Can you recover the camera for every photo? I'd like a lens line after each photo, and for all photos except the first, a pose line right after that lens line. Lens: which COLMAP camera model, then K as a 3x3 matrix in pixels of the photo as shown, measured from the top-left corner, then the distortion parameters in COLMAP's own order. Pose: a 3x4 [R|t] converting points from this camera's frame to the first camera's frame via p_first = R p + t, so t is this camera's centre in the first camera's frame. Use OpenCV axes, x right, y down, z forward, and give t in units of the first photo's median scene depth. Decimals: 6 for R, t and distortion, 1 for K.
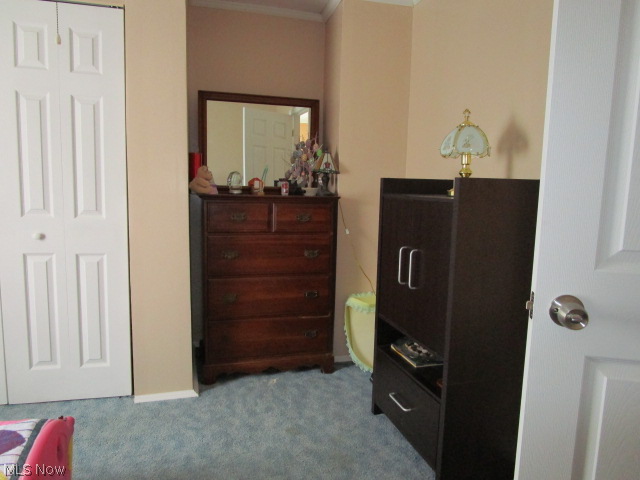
lens RADIAL K [[454.3, 0, 319.0], [0, 454.3, 240.0], [0, 0, 1]] dist [-0.027951, 0.000212]
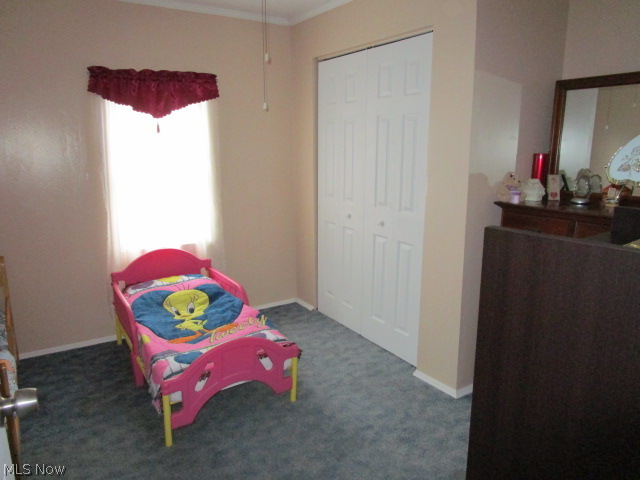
lens RADIAL K [[454.3, 0, 319.4], [0, 454.3, 239.1], [0, 0, 1]] dist [-0.027951, 0.000212]
pose [[0.301015, 0.164927, -0.939249, 0.591543], [-0.112903, 0.984167, 0.136631, -0.123823], [0.946912, 0.064916, 0.314870, 0.397412]]
